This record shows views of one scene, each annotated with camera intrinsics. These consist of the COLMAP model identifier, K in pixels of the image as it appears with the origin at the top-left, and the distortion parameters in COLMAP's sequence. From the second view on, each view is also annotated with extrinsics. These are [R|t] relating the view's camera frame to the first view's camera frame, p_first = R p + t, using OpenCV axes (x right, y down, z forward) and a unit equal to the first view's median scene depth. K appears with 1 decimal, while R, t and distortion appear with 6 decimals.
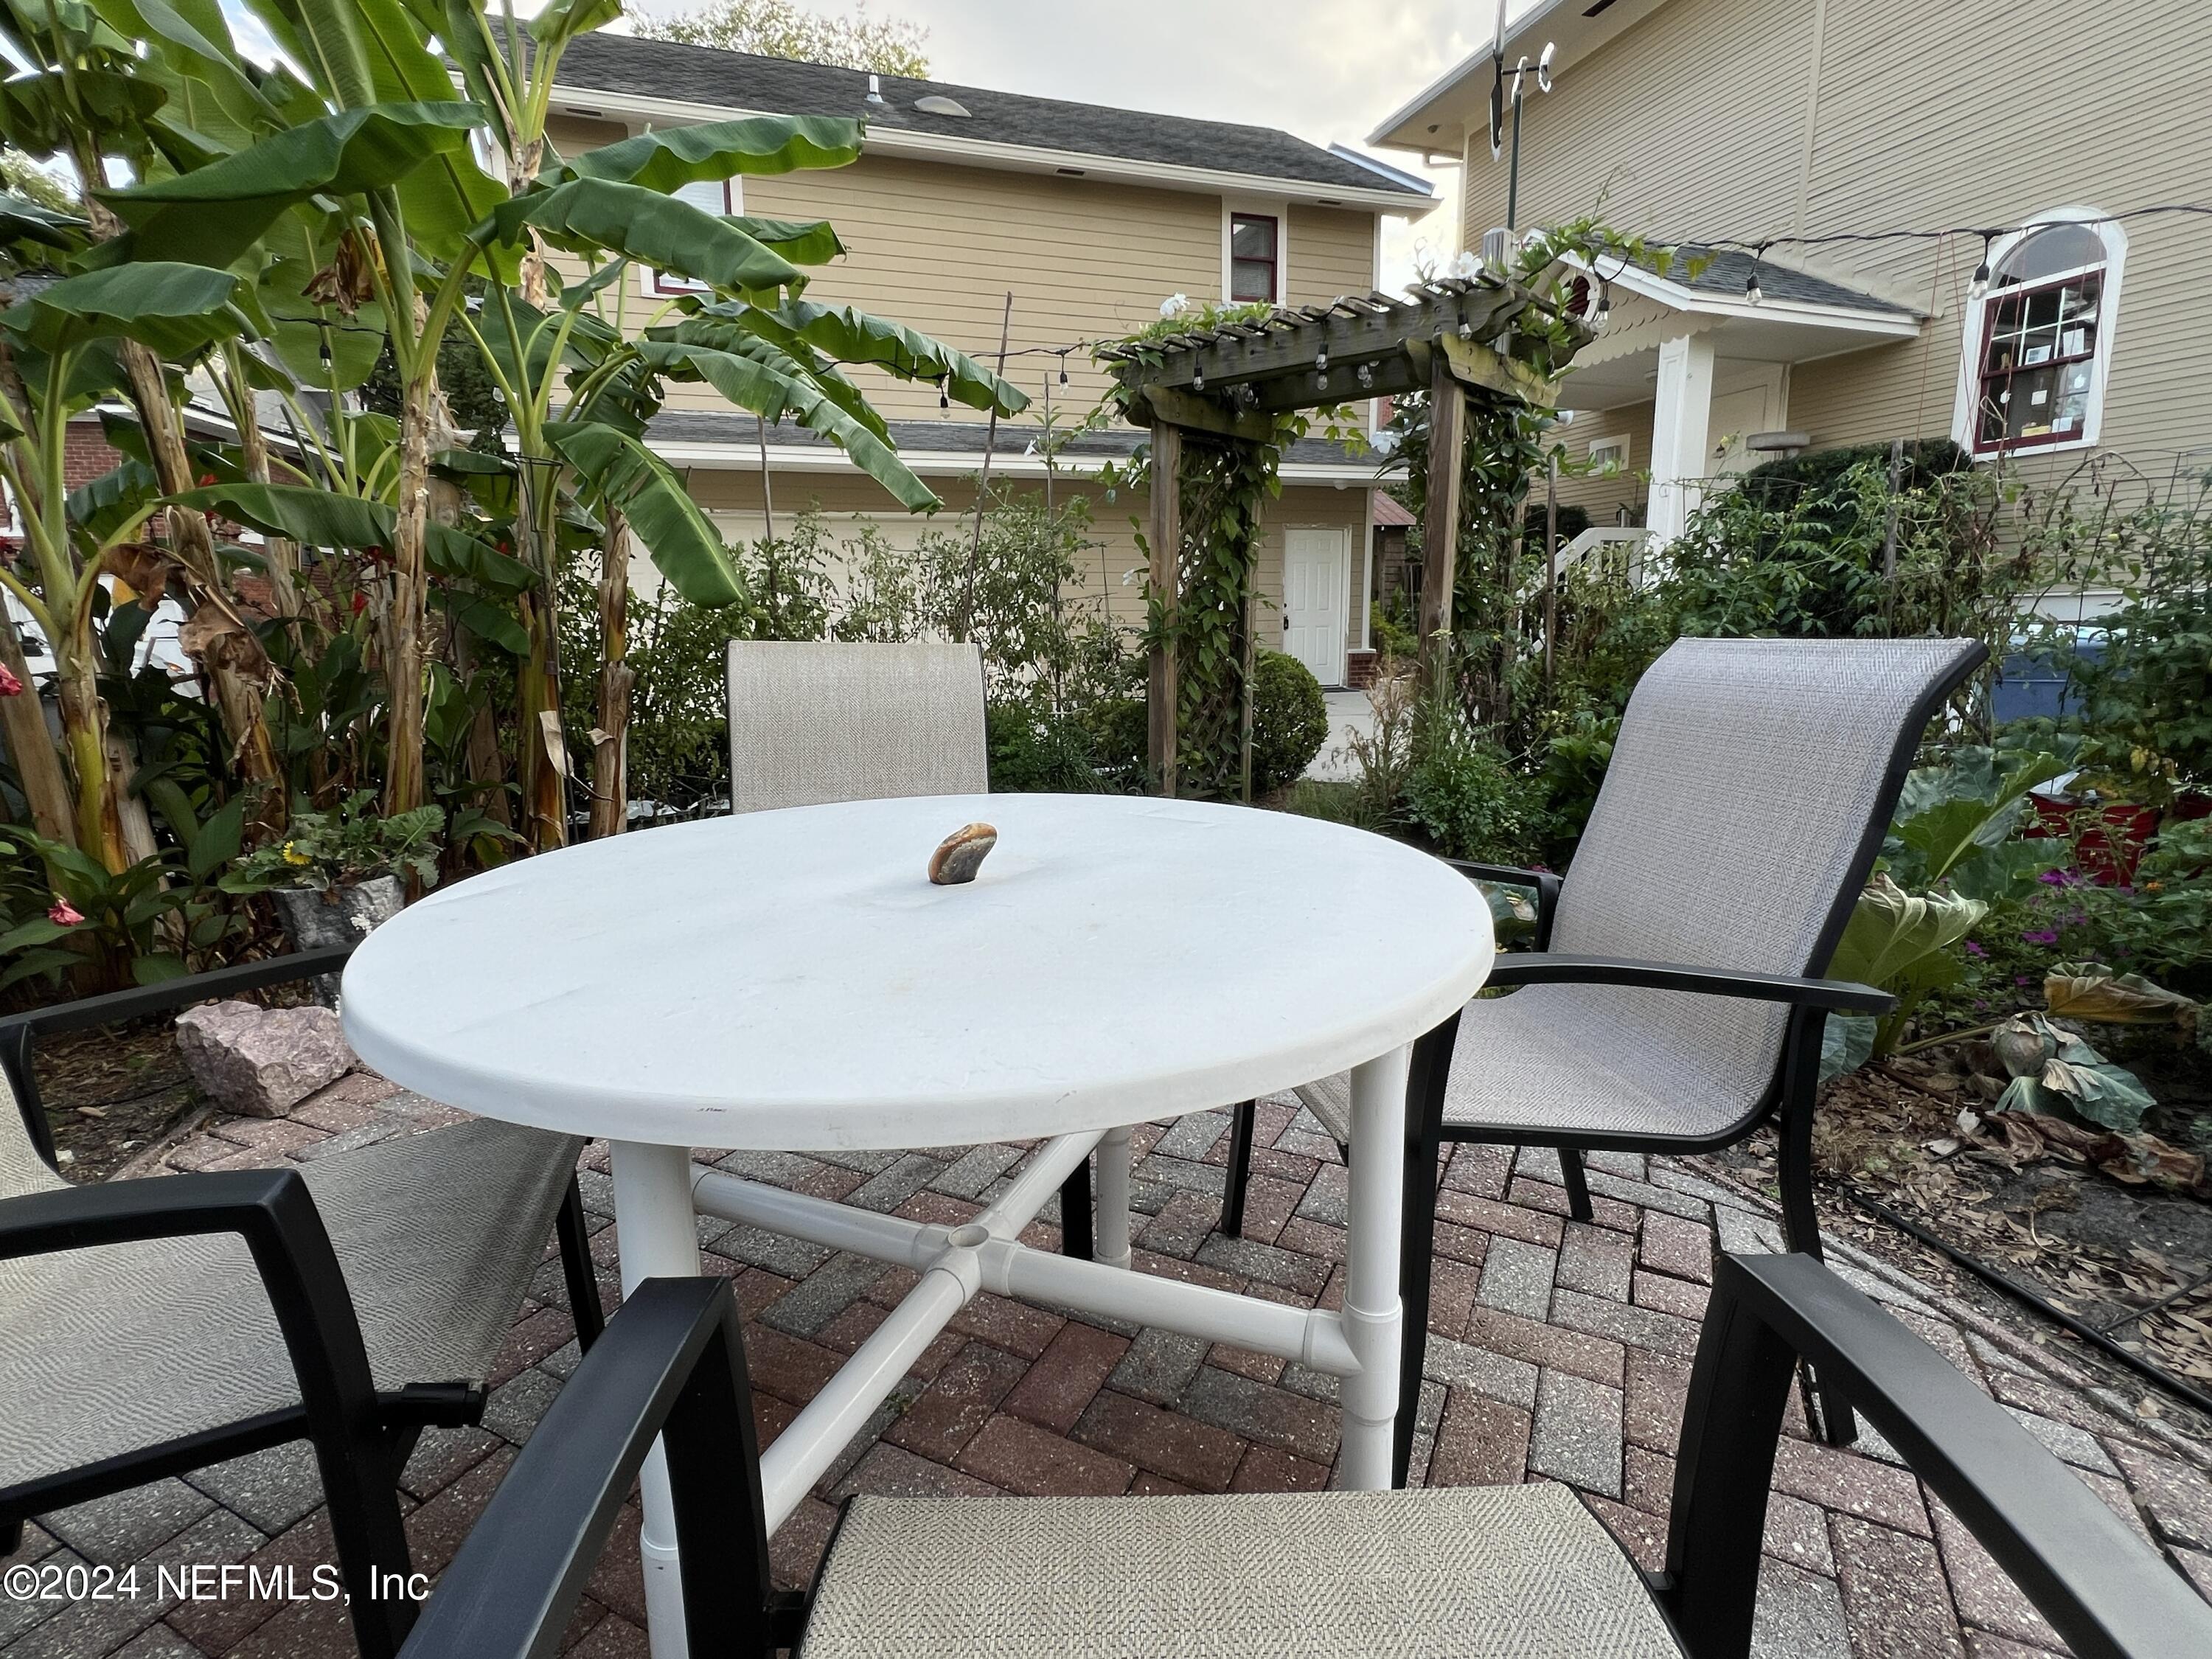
lens RADIAL K [[1013.7, 0, 1106.0], [0, 1013.7, 829.5], [0, 0, 1]] dist [-0.019030, -0.000096]
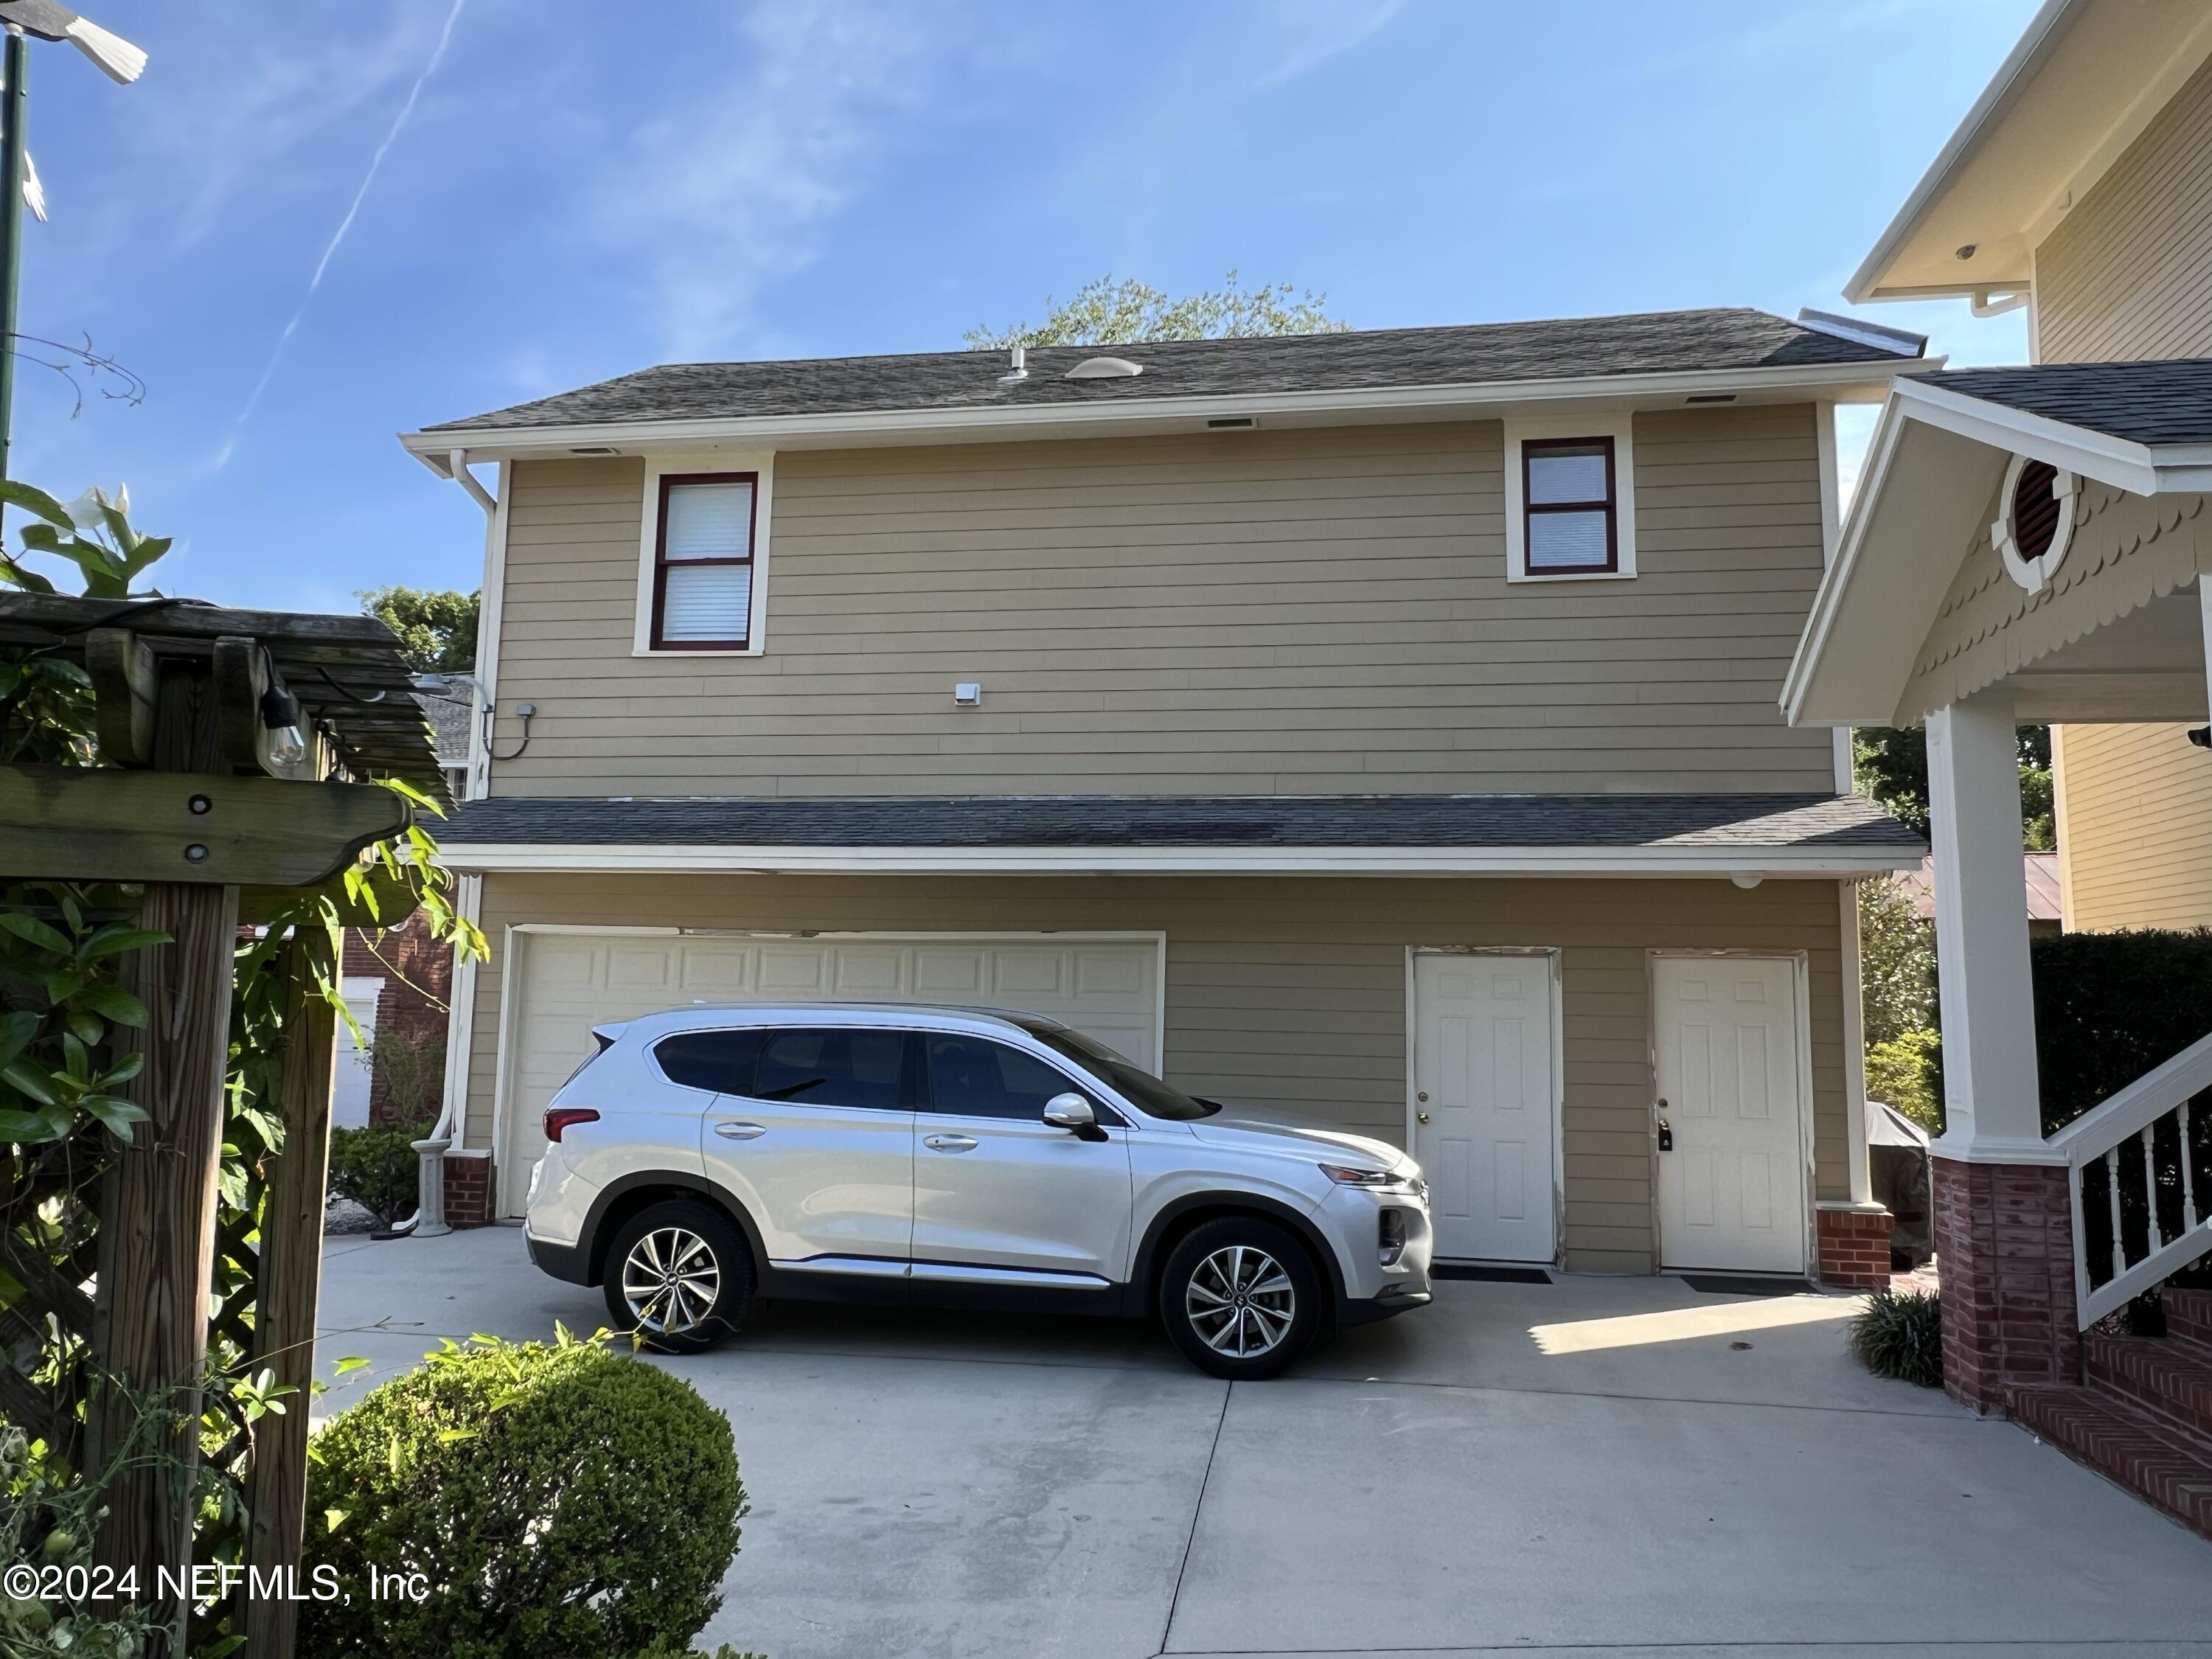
lens RADIAL K [[1440.0, 0, 1106.0], [0, 1440.0, 829.5], [0, 0, 1]] dist [0.000280, -0.000015]
pose [[0.883459, -0.019119, -0.468118, 0.286952], [-0.134067, 0.947068, -0.291700, -0.109603], [0.448916, 0.320464, 0.834133, 0.240734]]
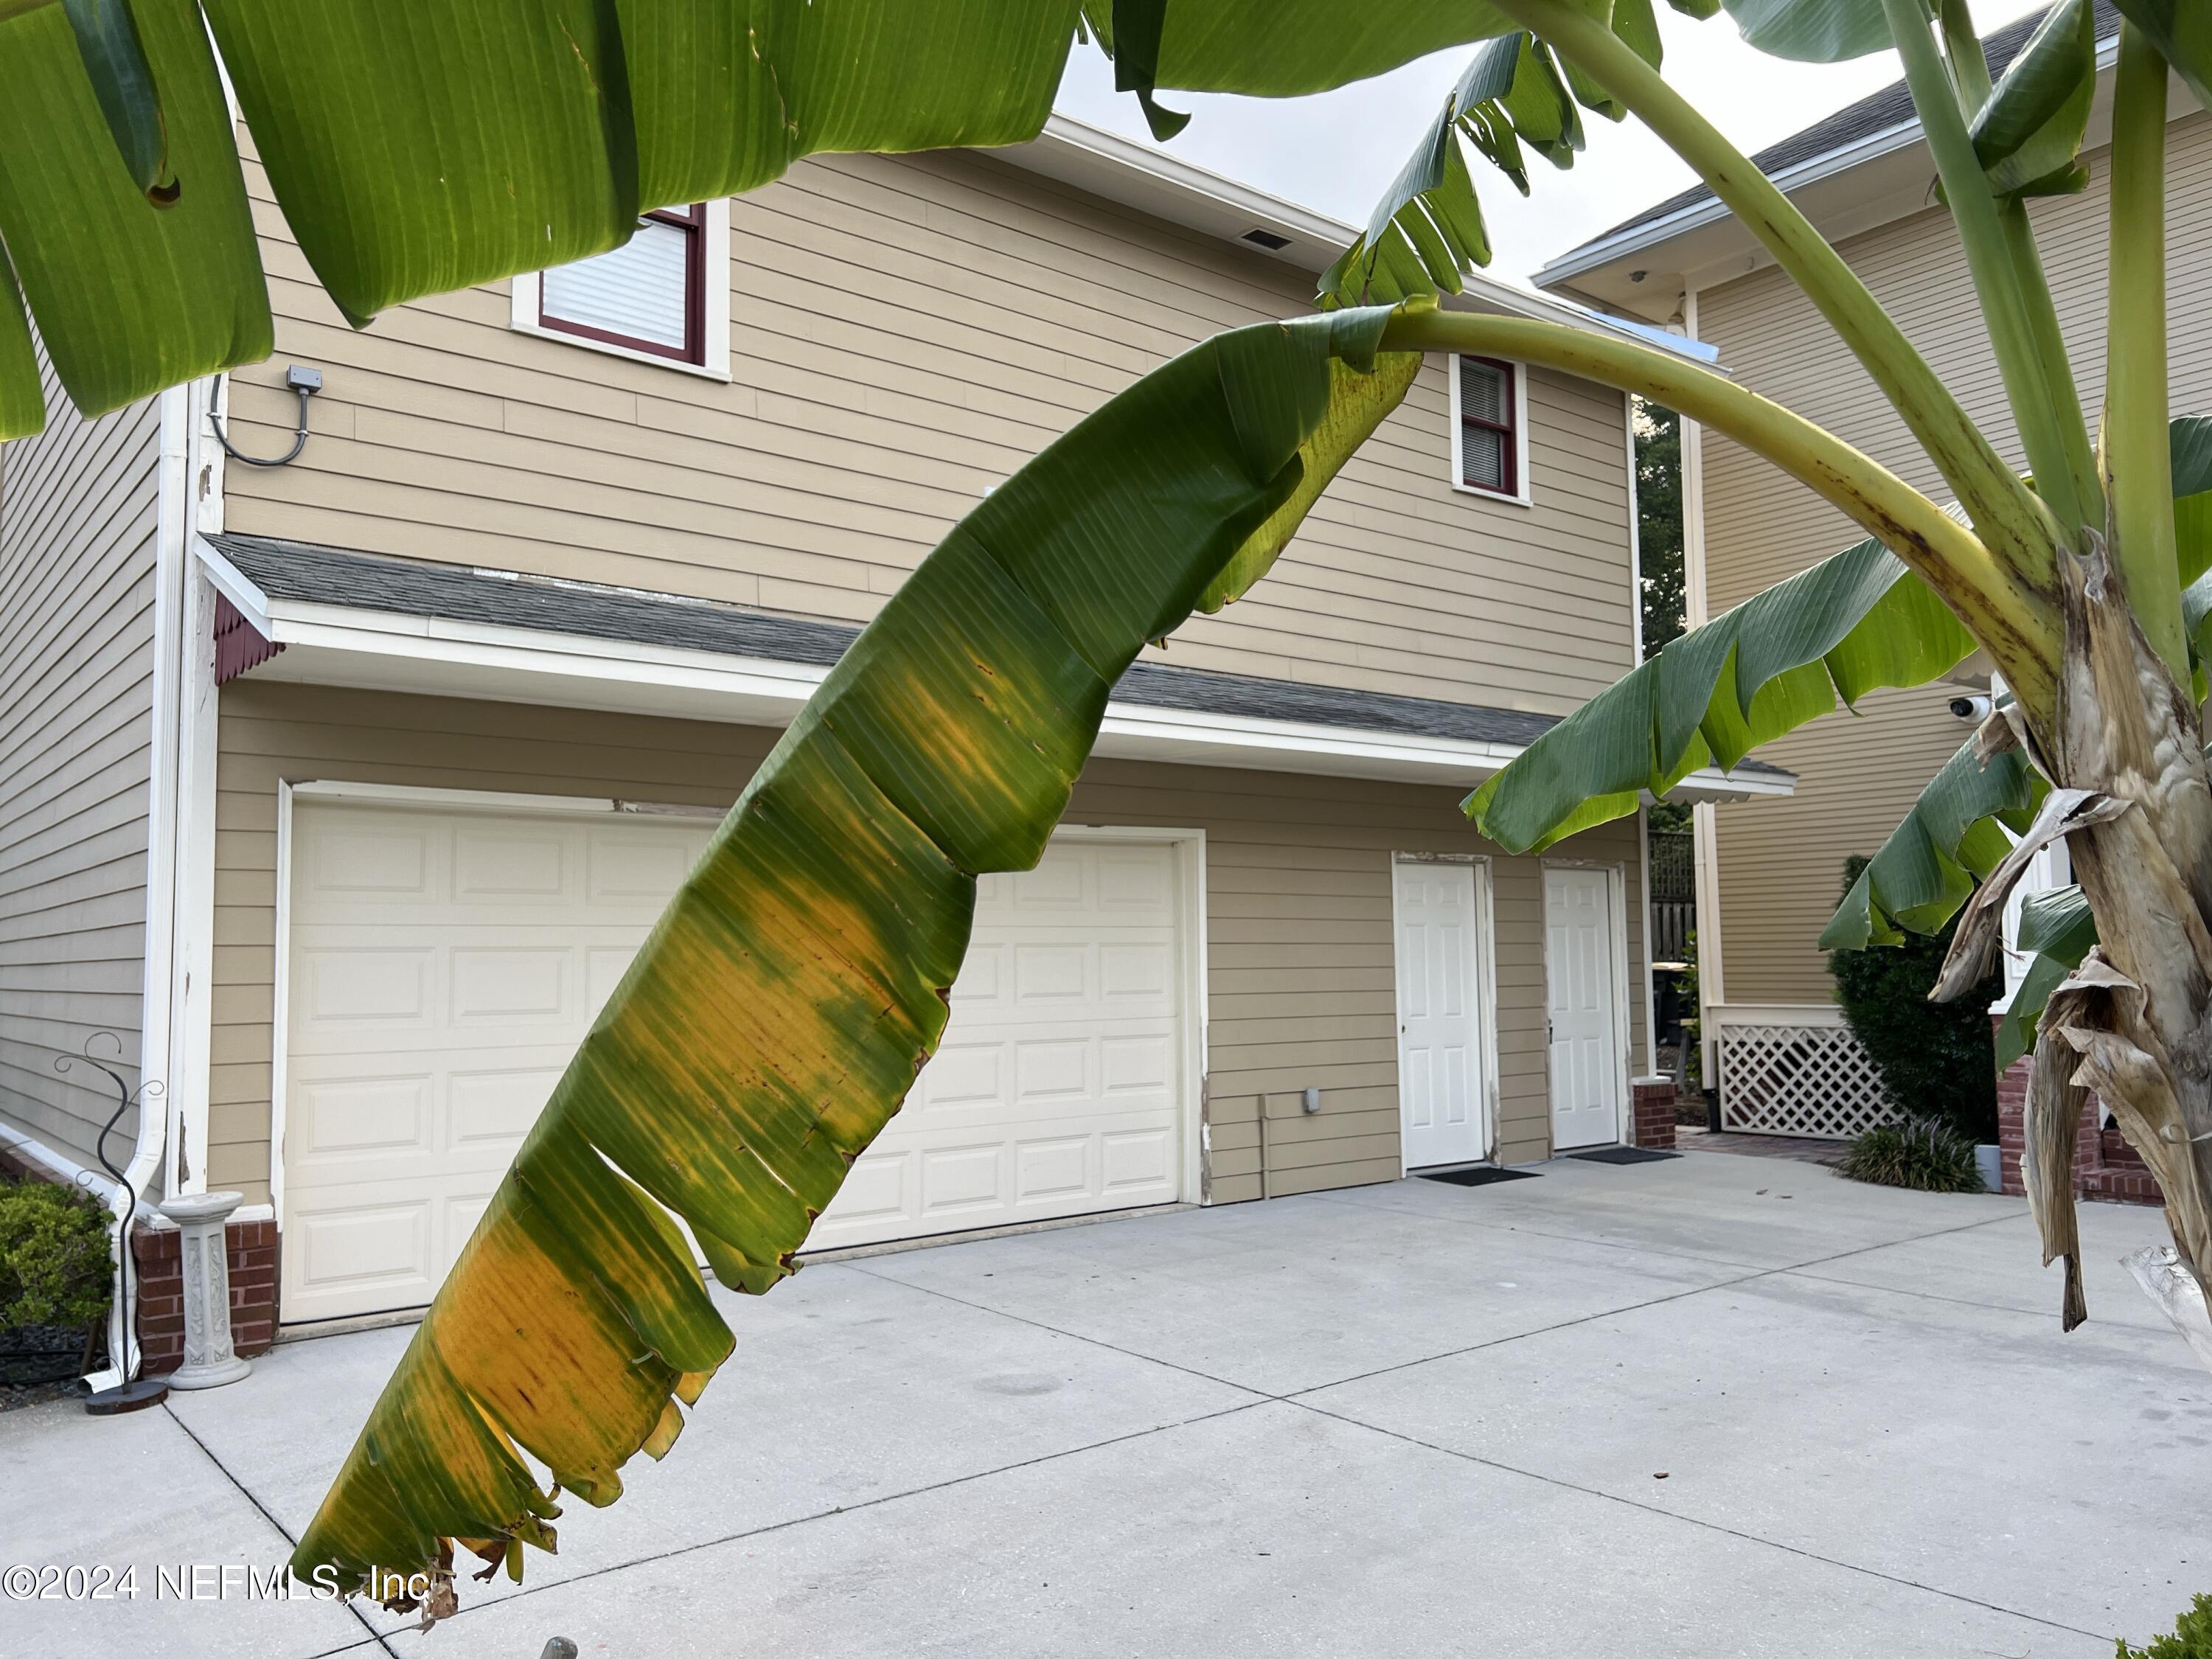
lens RADIAL K [[1662.4, 0, 1106.0], [0, 1662.4, 829.5], [0, 0, 1]] dist [0.029192, -0.000399]
pose [[0.940313, 0.038269, 0.338151, -0.378158], [0.059416, 0.959933, -0.273857, -0.082517], [-0.335083, 0.277603, 0.900364, 0.255238]]
